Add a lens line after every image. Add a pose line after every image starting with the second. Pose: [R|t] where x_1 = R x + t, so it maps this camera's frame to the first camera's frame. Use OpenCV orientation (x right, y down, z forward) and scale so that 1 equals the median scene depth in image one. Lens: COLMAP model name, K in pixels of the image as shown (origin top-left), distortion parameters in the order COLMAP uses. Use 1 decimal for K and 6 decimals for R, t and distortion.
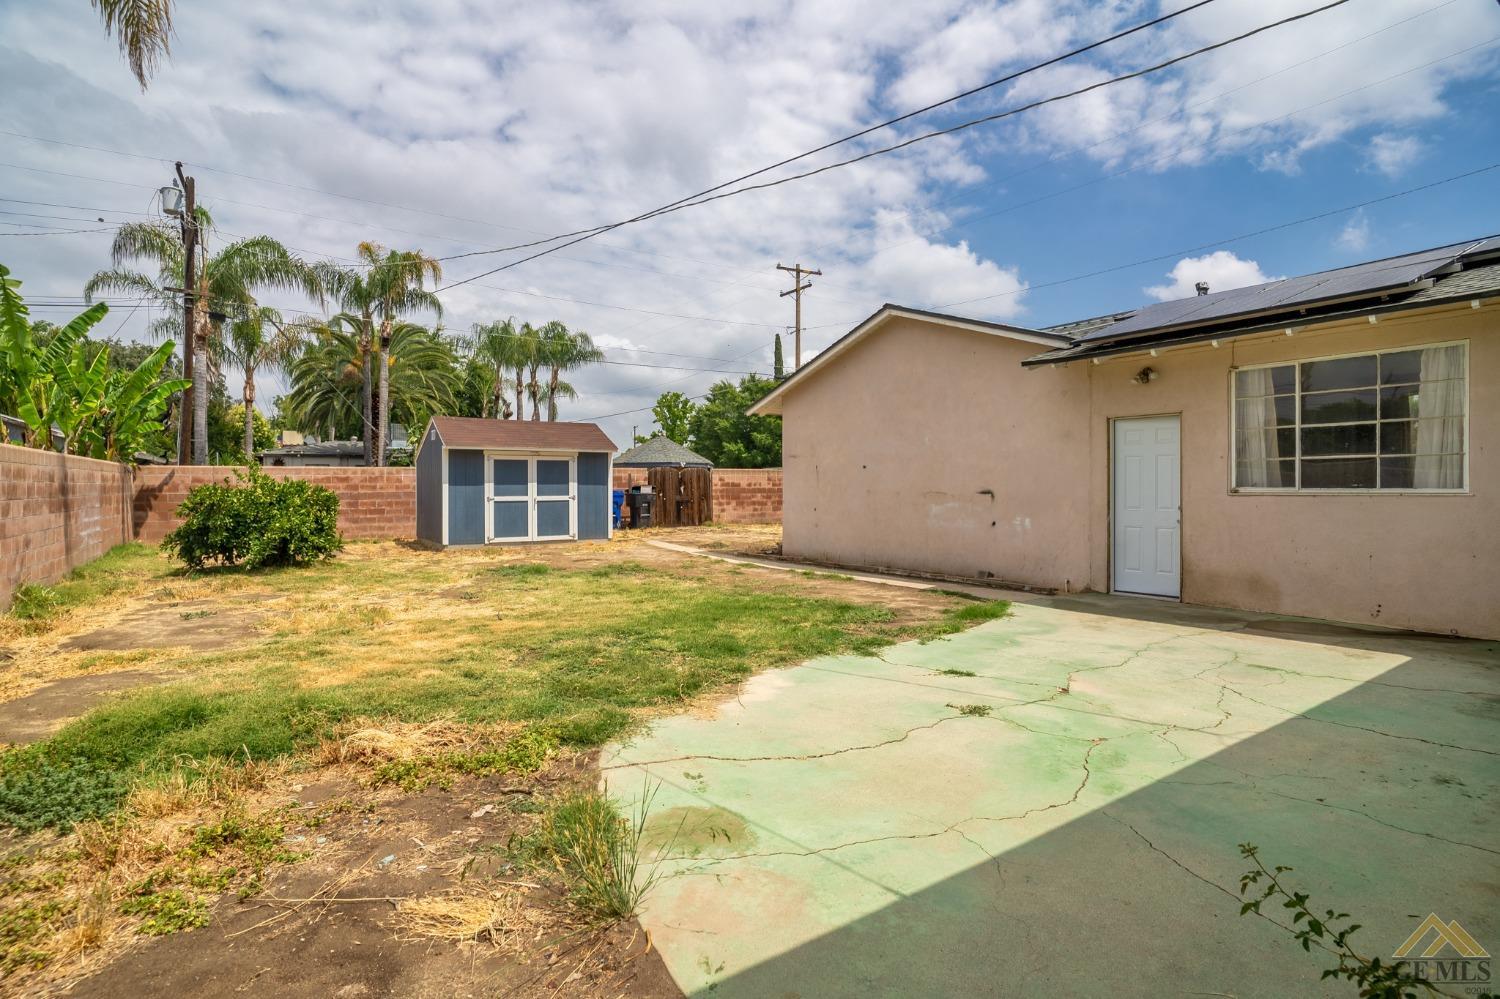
lens RADIAL K [[734.8, 0, 728.6], [0, 734.8, 499.5], [0, 0, 1]] dist [-0.085108, 0.053210]
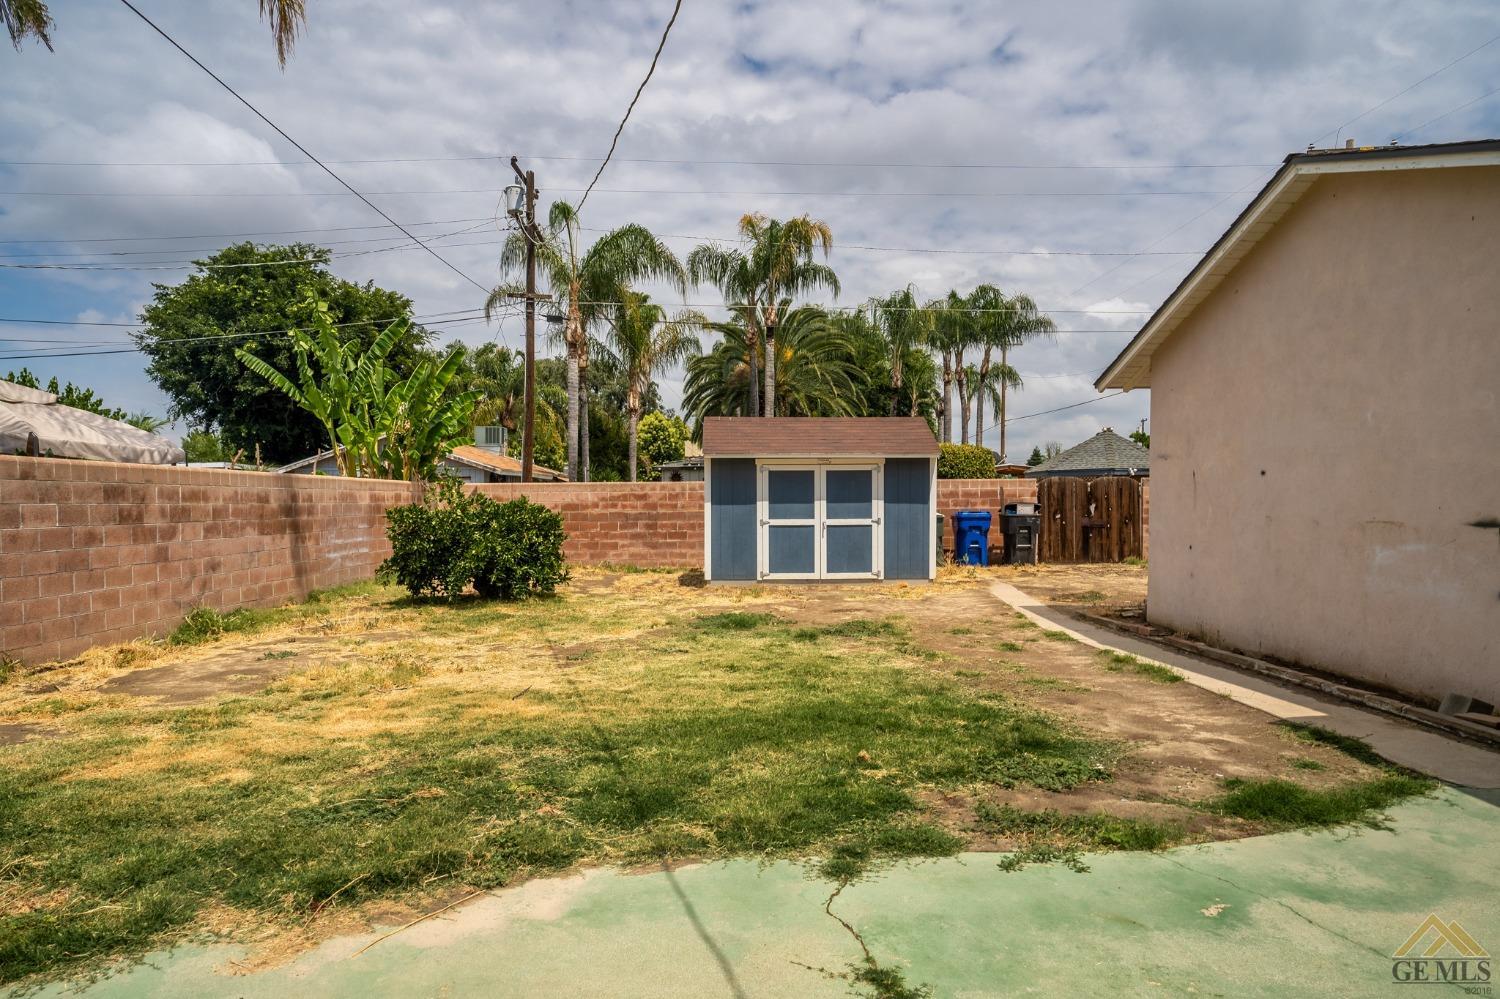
lens RADIAL K [[916.7, 0, 750.3], [0, 916.7, 538.6], [0, 0, 1]] dist [-0.004008, 0.000949]
pose [[0.851484, 0.019034, -0.524035, 0.111386], [-0.007233, 0.999672, 0.024558, -0.004827], [0.524330, -0.017121, 0.851343, 0.113532]]
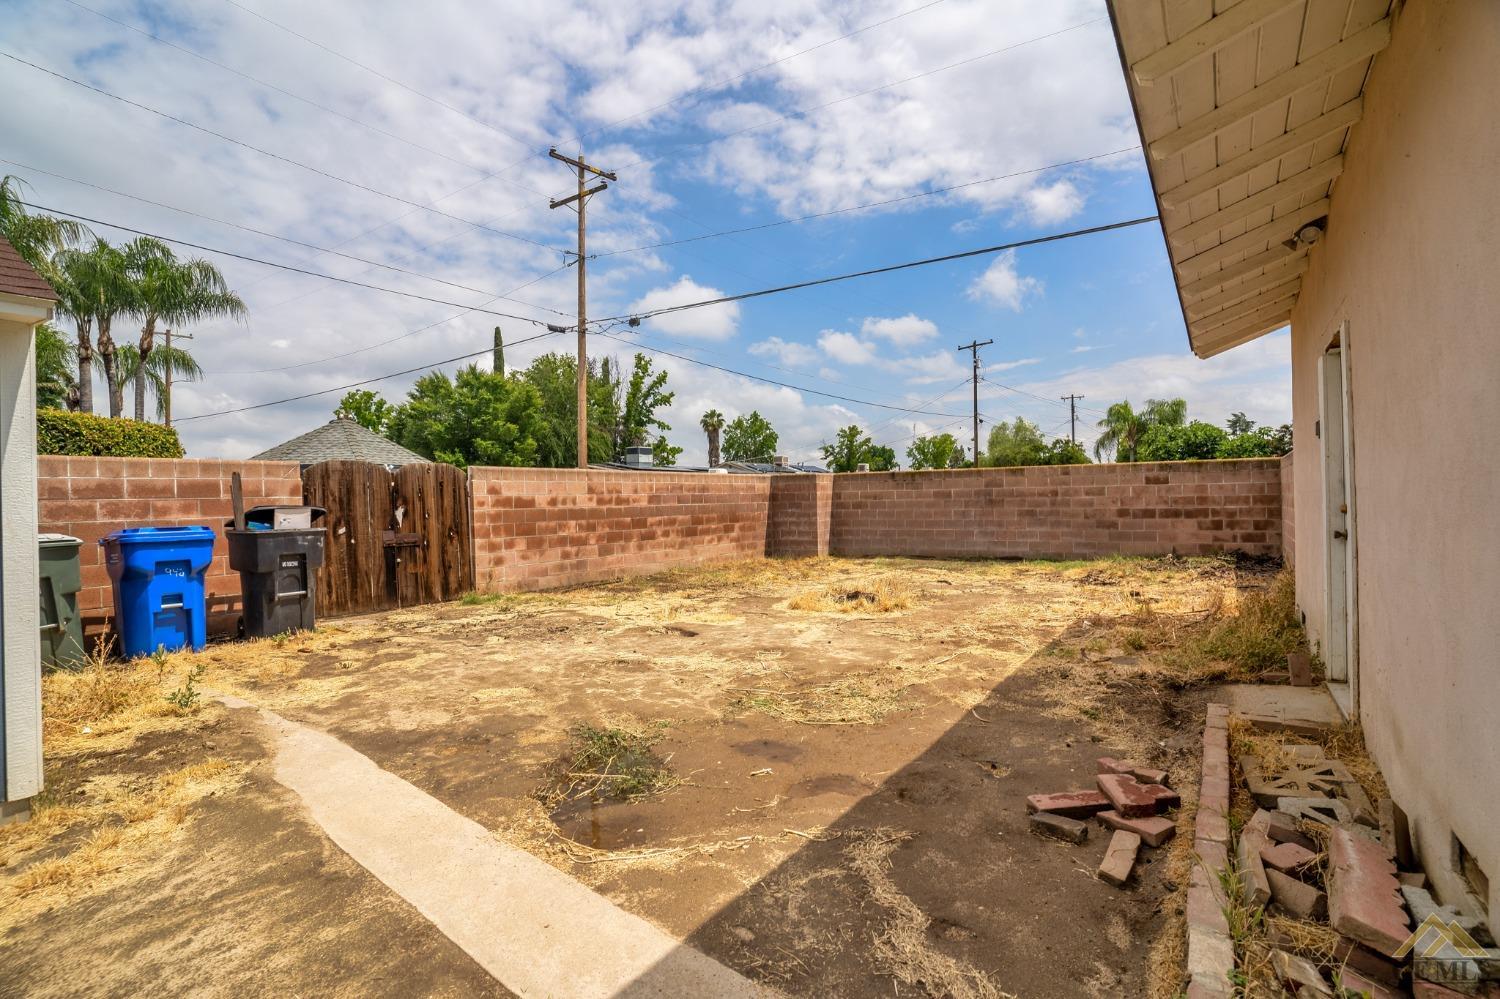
lens RADIAL K [[734.8, 0, 728.6], [0, 734.8, 499.5], [0, 0, 1]] dist [-0.085108, 0.053210]
pose [[0.923420, -0.015532, 0.383478, -0.048425], [0.025800, 0.999433, -0.021646, -0.009428], [-0.382924, 0.029882, 0.923296, 0.564024]]
